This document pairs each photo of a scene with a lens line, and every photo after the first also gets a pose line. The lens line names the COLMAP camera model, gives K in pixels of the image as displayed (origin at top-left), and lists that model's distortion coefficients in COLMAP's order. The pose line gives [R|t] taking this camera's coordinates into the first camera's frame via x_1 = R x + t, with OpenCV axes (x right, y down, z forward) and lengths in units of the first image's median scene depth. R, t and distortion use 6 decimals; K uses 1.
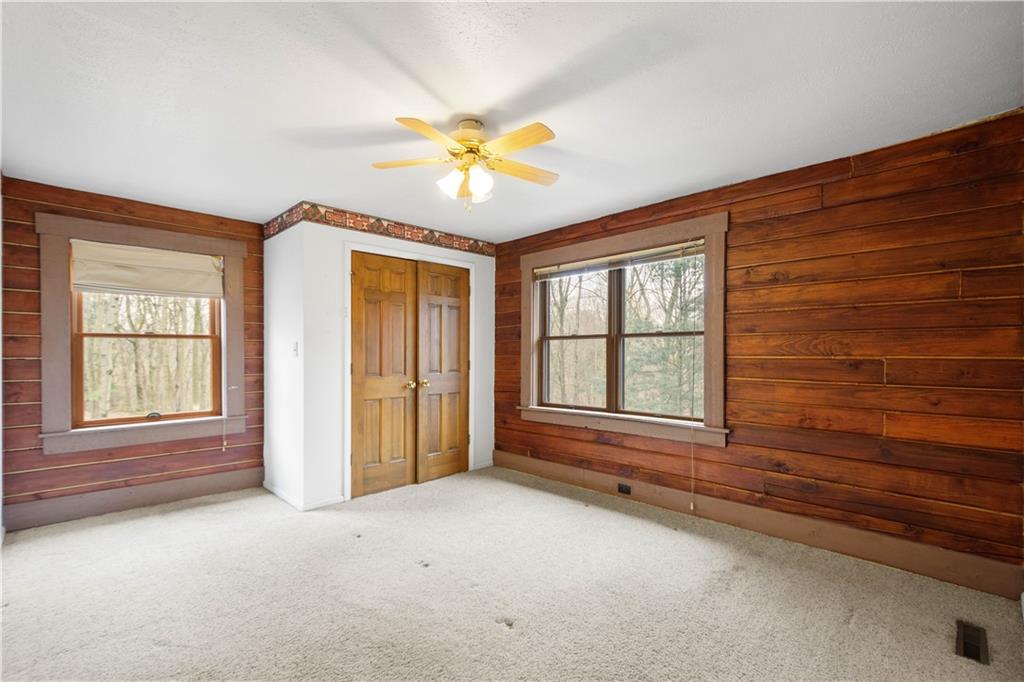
lens RADIAL K [[462.9, 0, 513.8], [0, 462.9, 351.7], [0, 0, 1]] dist [0.007502, -0.000120]
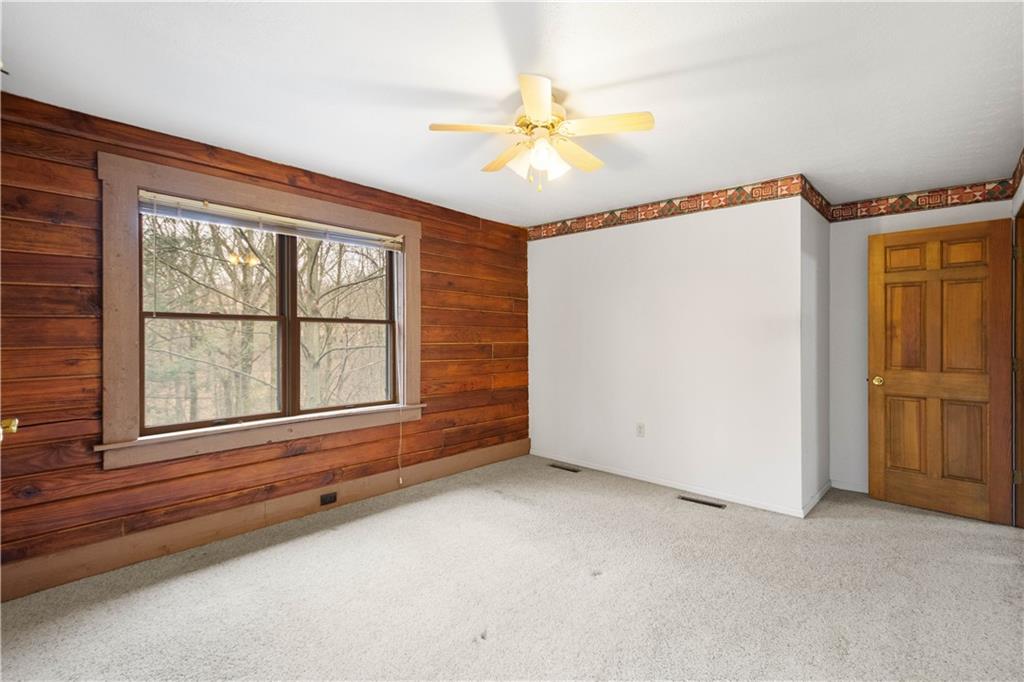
lens RADIAL K [[463.5, 0, 512.0], [0, 463.5, 341.0], [0, 0, 1]] dist [0.022740, 0.000065]
pose [[-0.037017, 0.002280, 0.999312, -0.688810], [0.002573, 0.999994, -0.002186, 0.006933], [-0.999311, 0.002490, -0.037023, 0.743708]]
